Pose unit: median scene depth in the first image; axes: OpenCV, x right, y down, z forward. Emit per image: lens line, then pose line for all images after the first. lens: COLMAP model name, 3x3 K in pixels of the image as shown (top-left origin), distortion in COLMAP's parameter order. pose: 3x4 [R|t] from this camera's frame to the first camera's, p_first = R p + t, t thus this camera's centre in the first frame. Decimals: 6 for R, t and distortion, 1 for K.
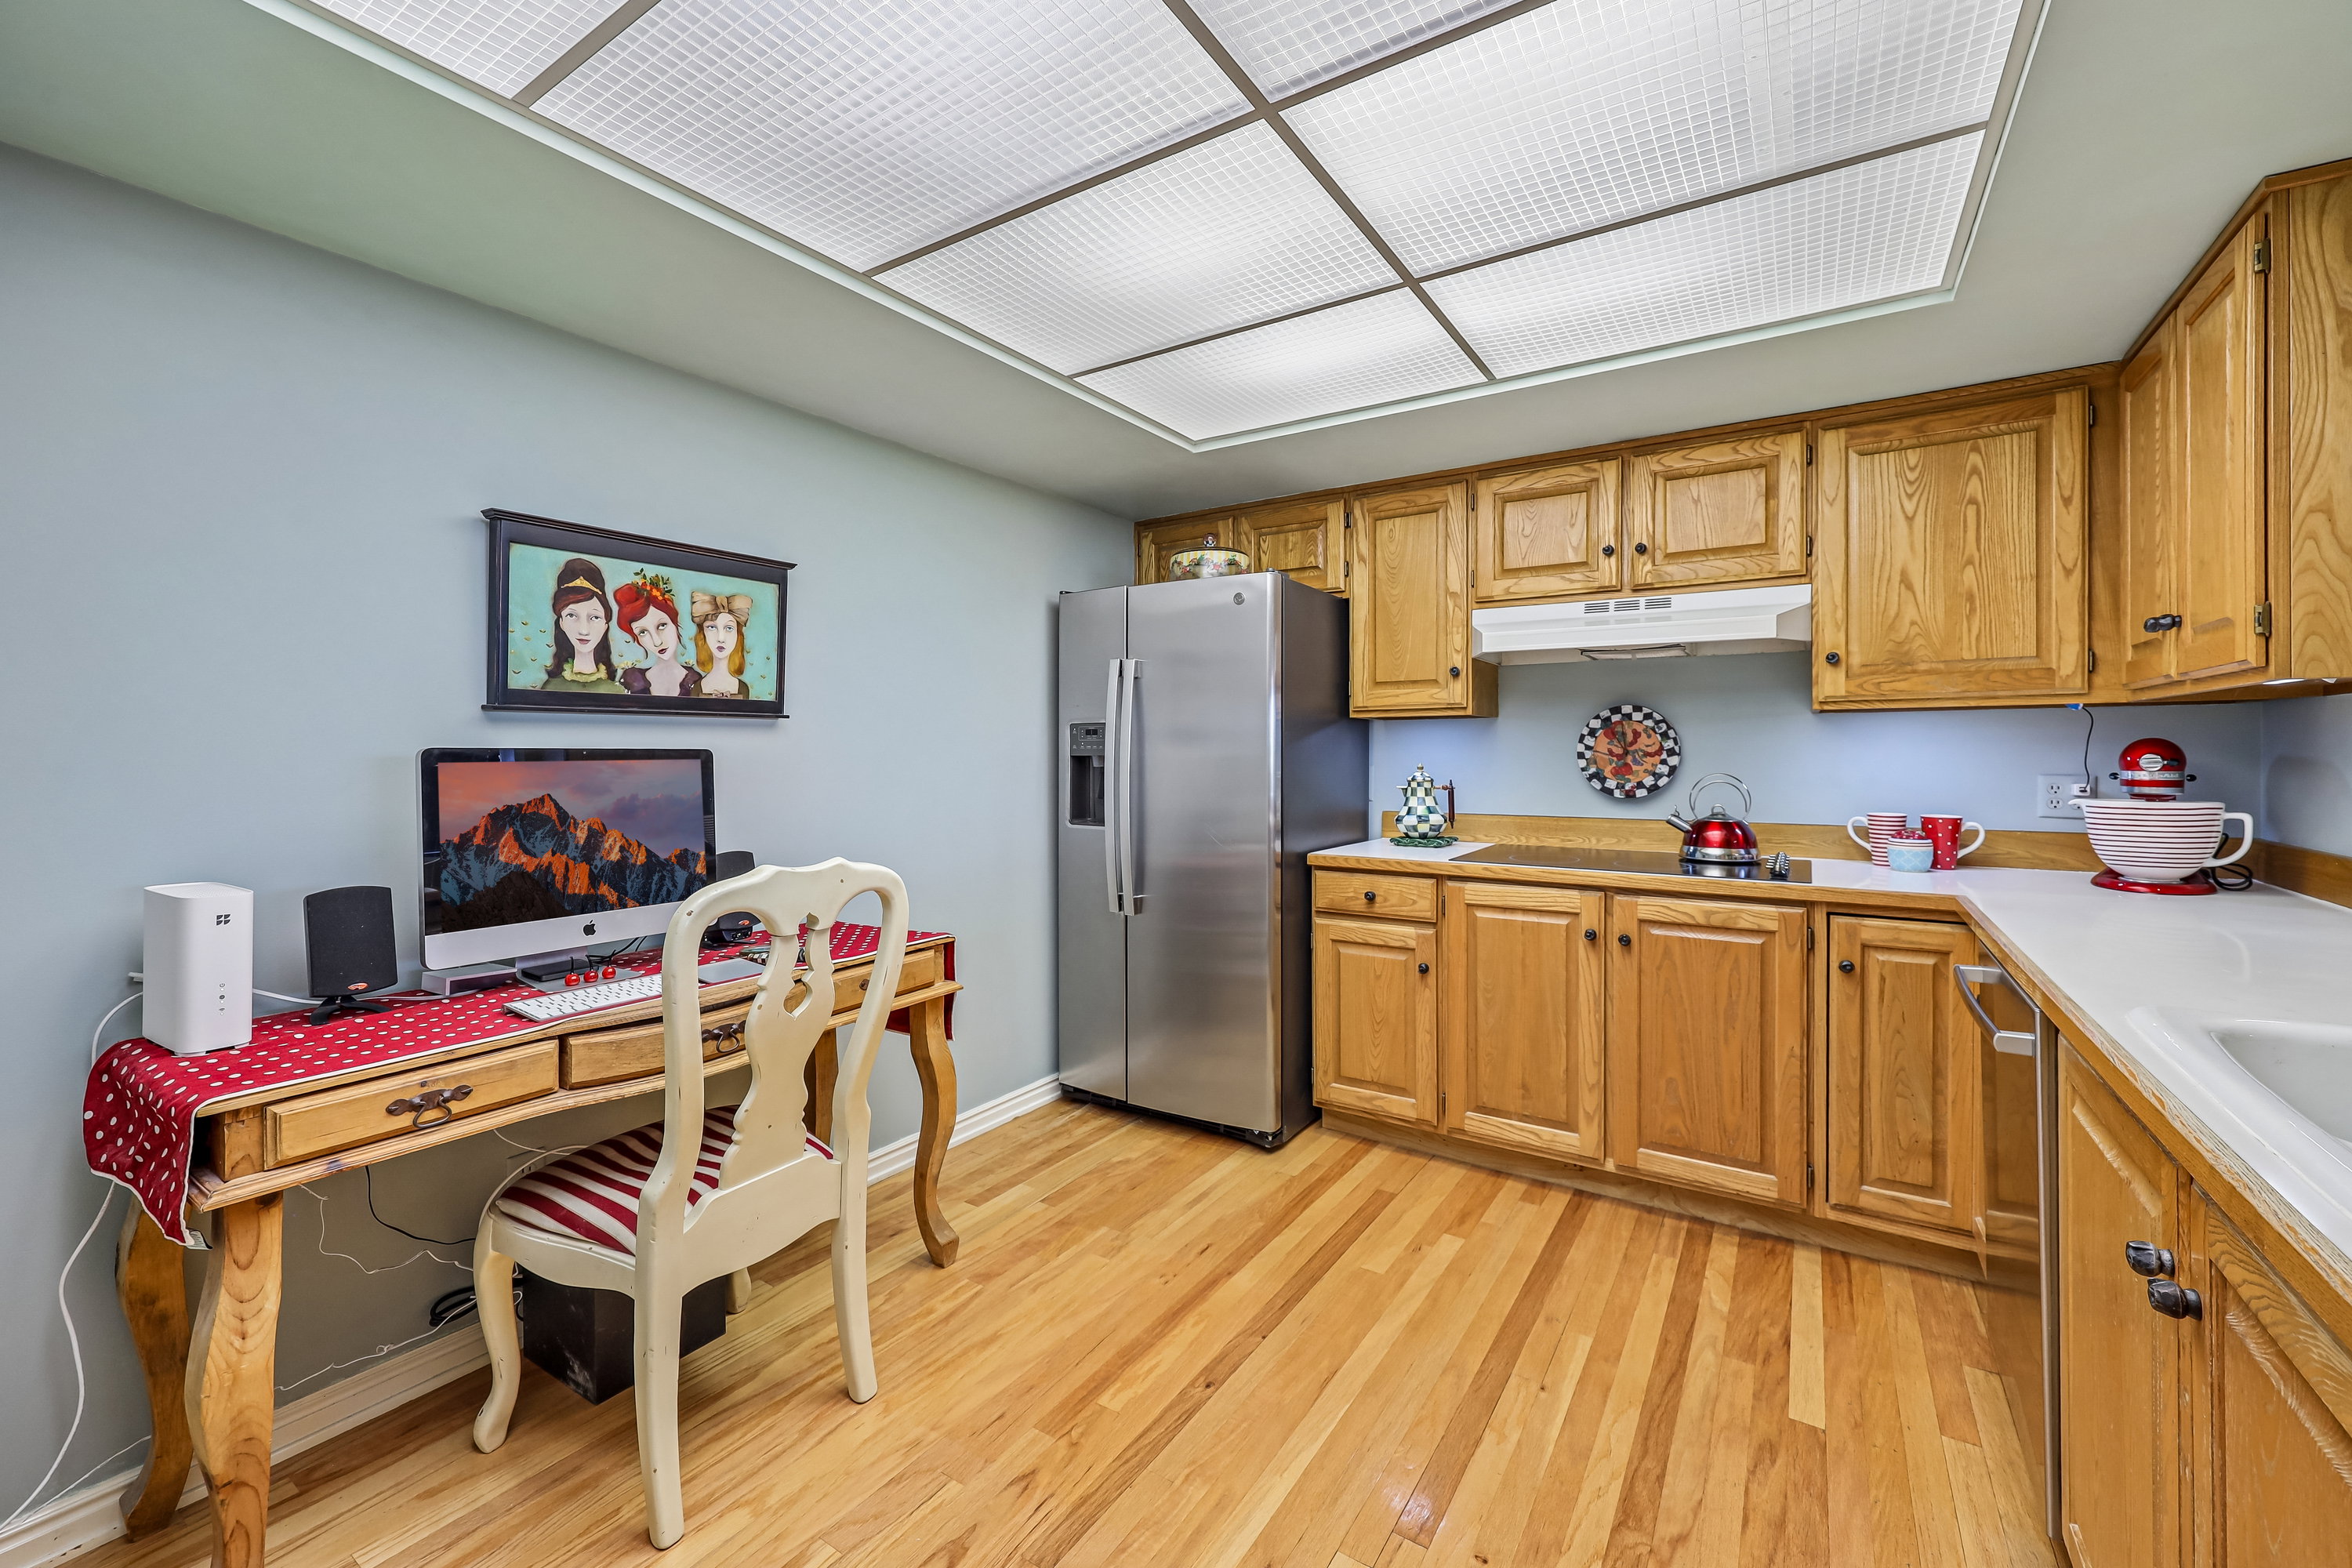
lens RADIAL K [[967.9, 0, 1164.0], [0, 967.9, 748.2], [0, 0, 1]] dist [-0.003349, 0.000043]
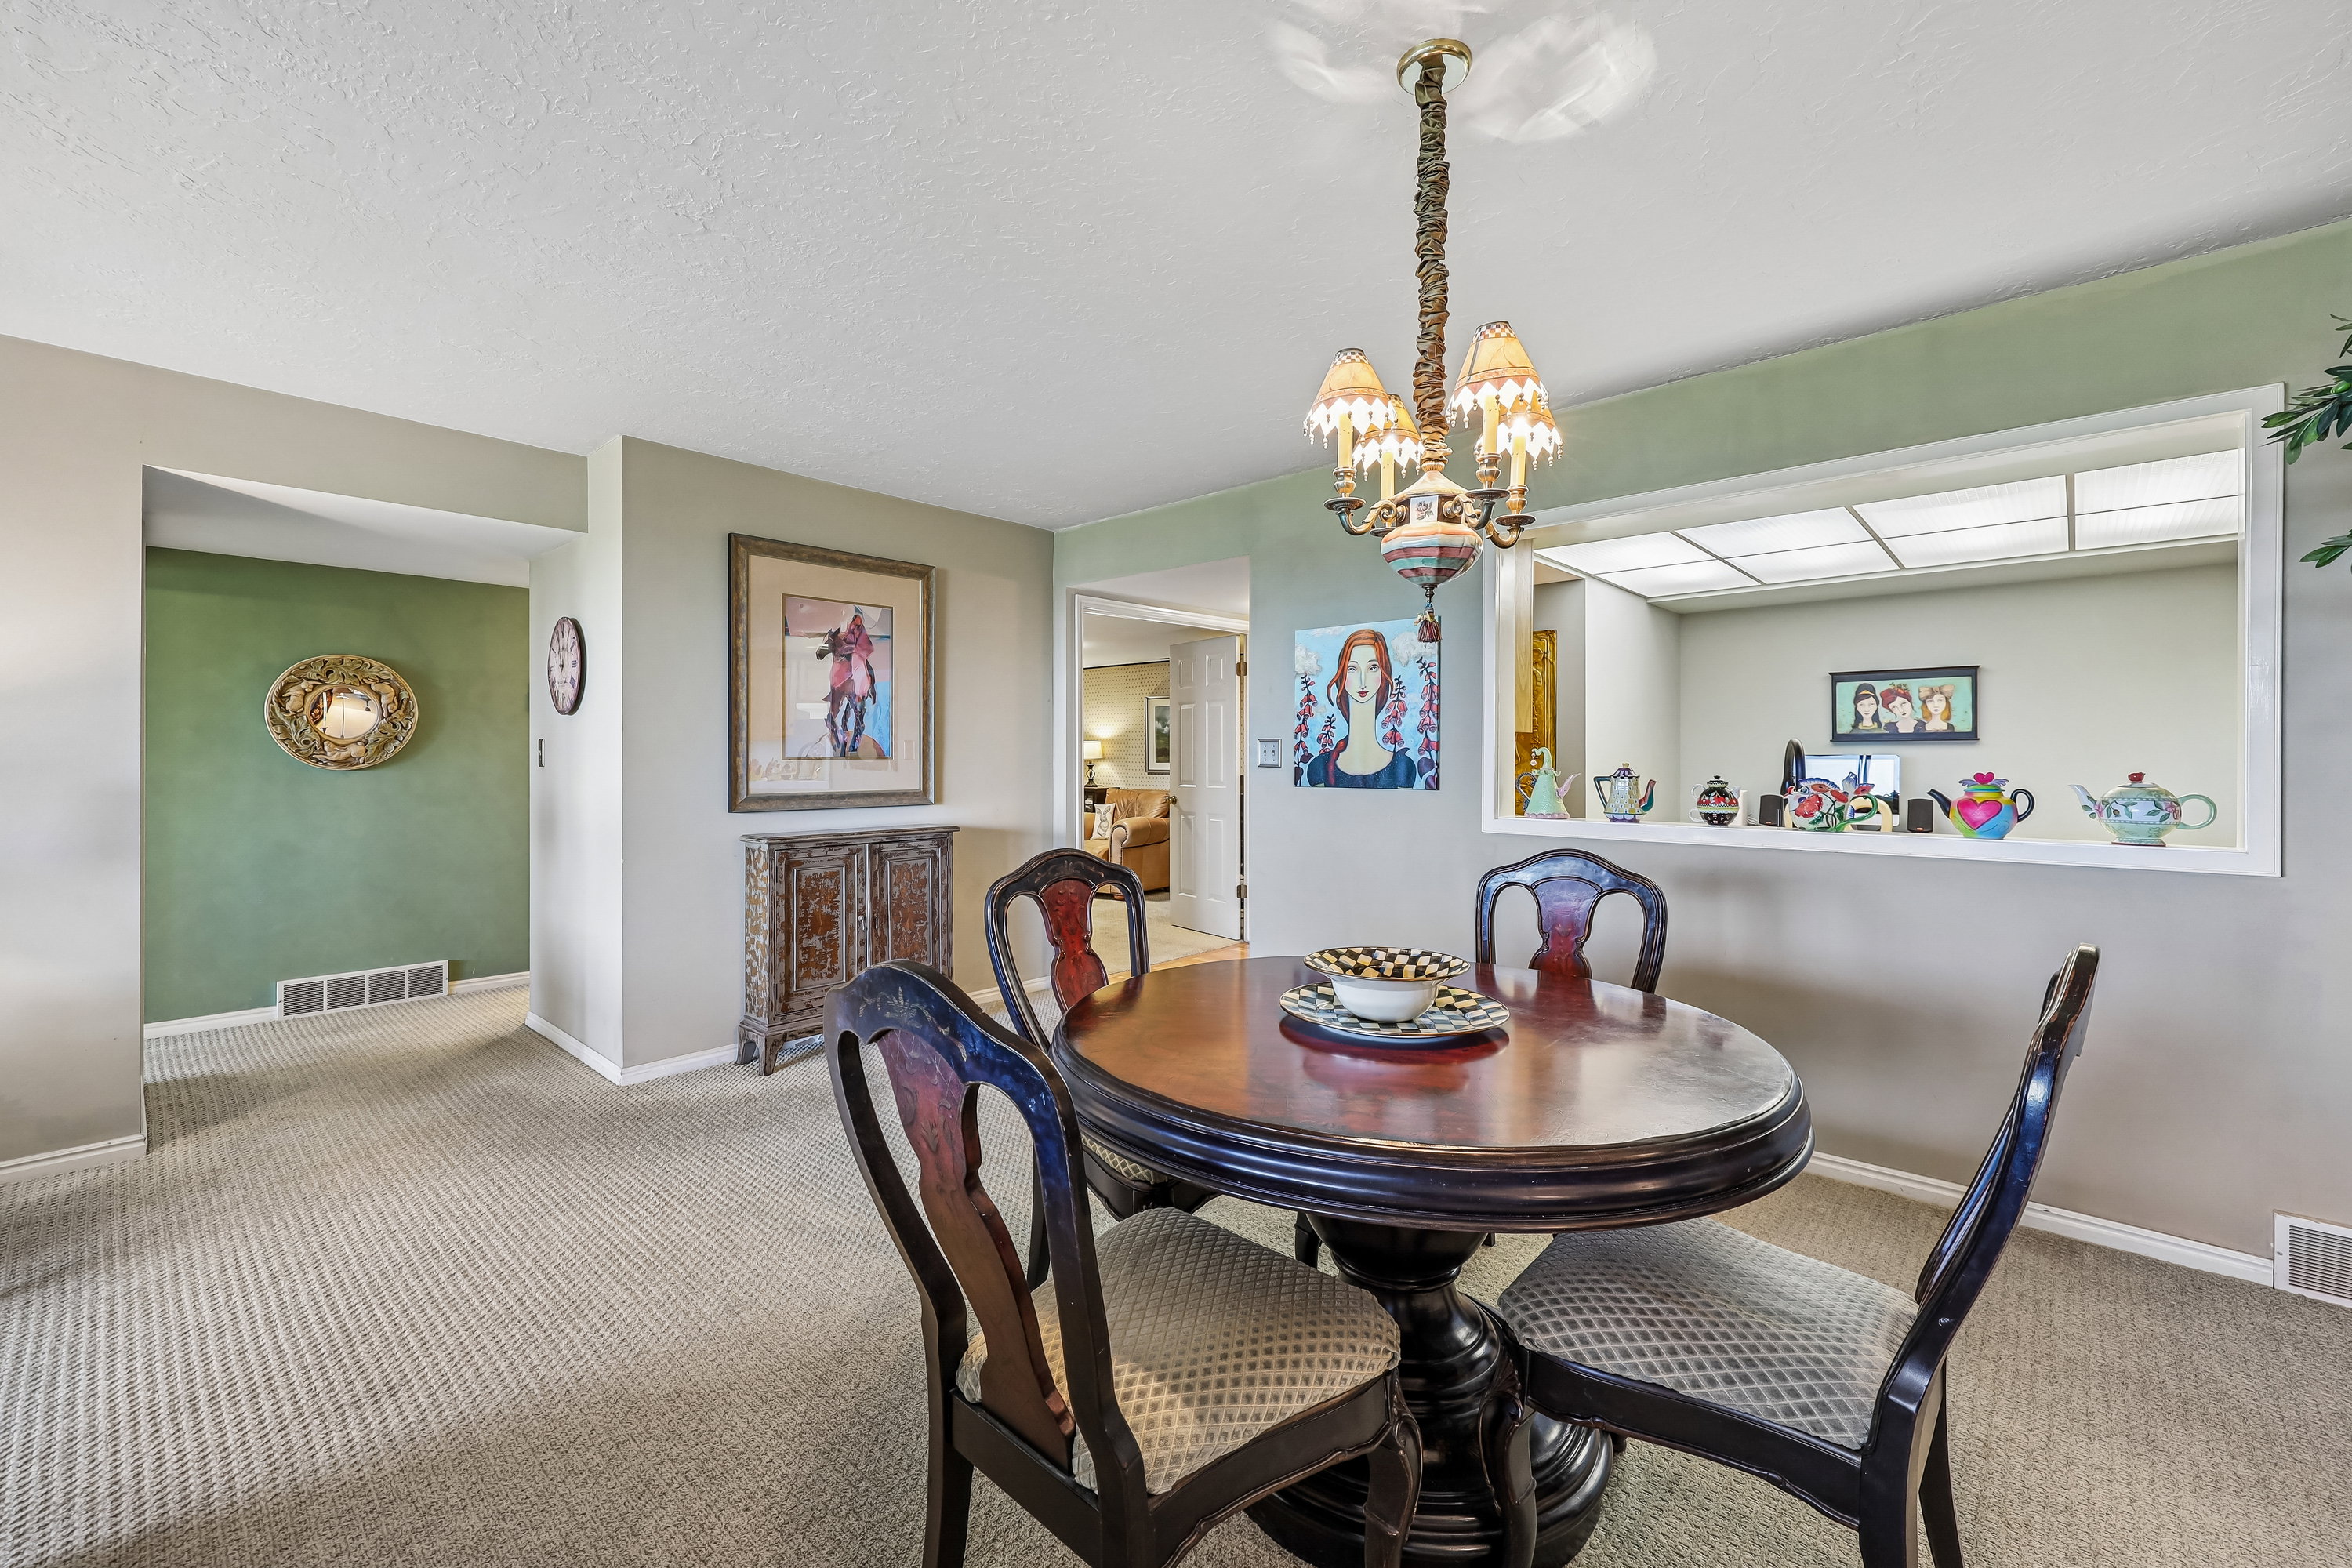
lens RADIAL K [[967.9, 0, 1174.3], [0, 967.9, 772.7], [0, 0, 1]] dist [-0.003349, 0.000043]
pose [[-0.145432, 0.011214, -0.989305, 2.046957], [-0.003532, 0.999924, 0.011853, 0.023002], [0.989362, 0.005218, -0.145382, -0.440157]]
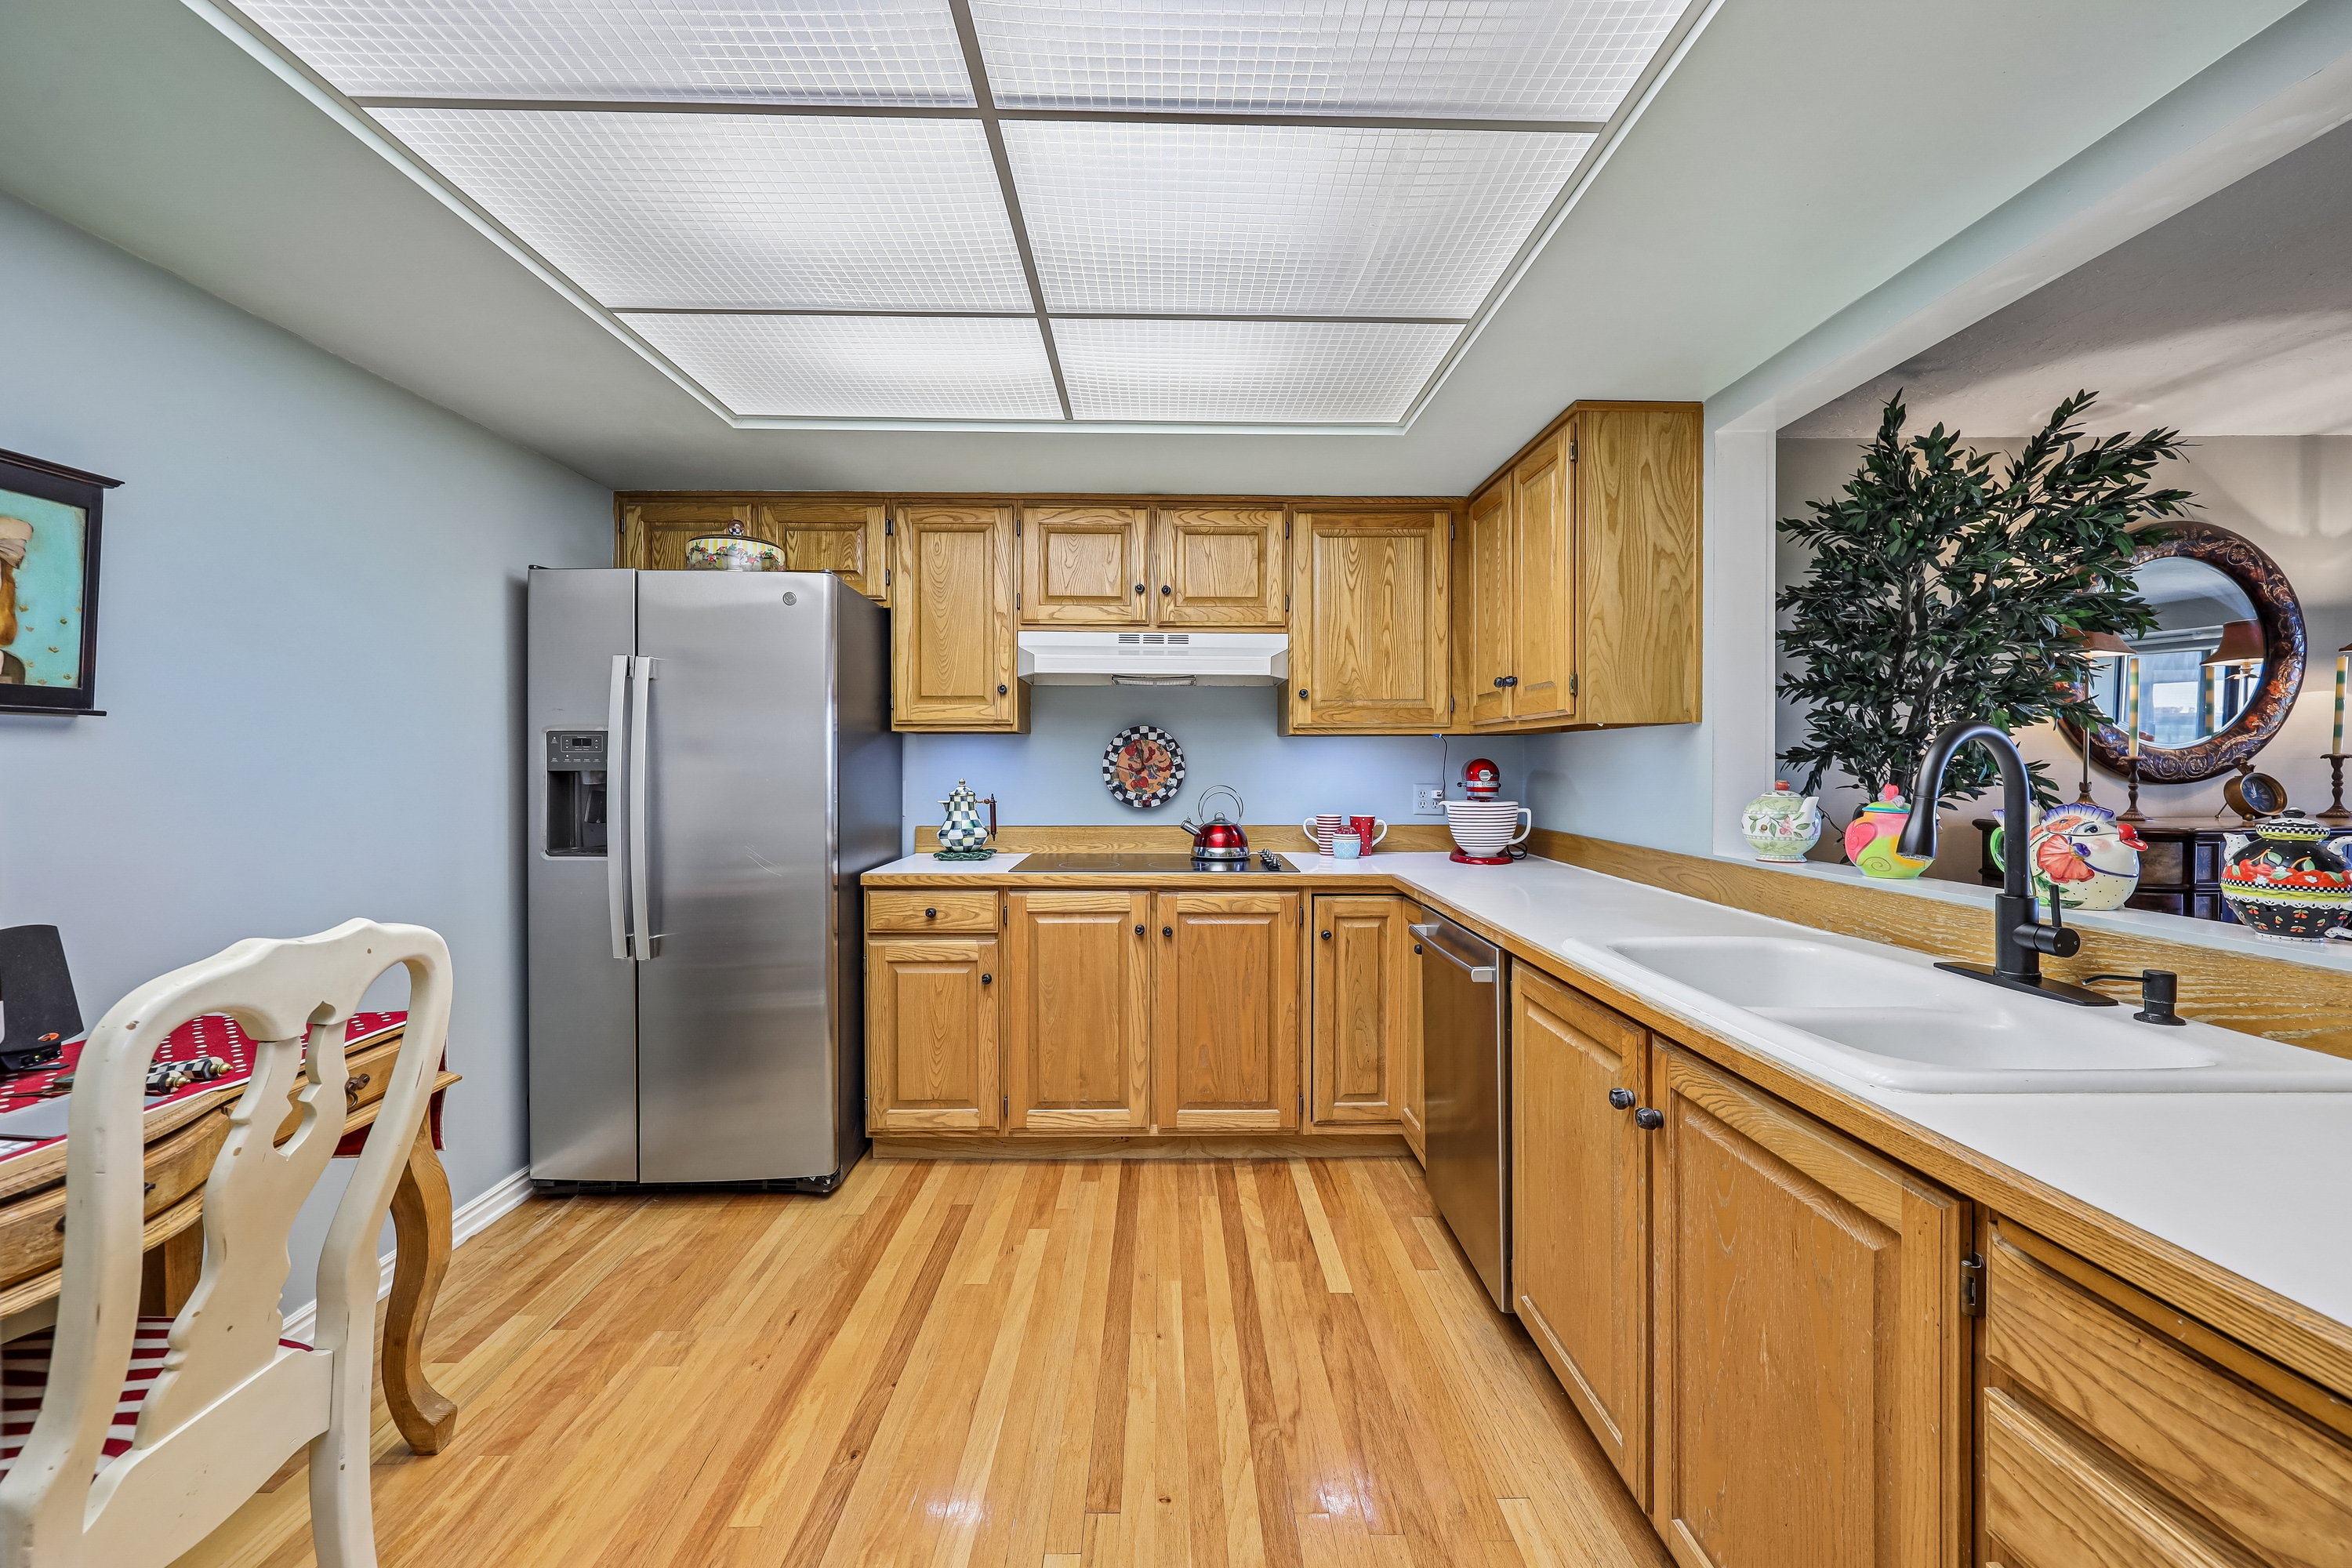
lens RADIAL K [[967.9, 0, 1186.3], [0, 967.9, 763.3], [0, 0, 1]] dist [-0.003349, 0.000043]
pose [[0.818381, 0.002539, 0.574670, -0.174711], [-0.004326, 0.999989, 0.001744, -0.003463], [-0.574660, -0.003913, 0.818383, 0.050809]]
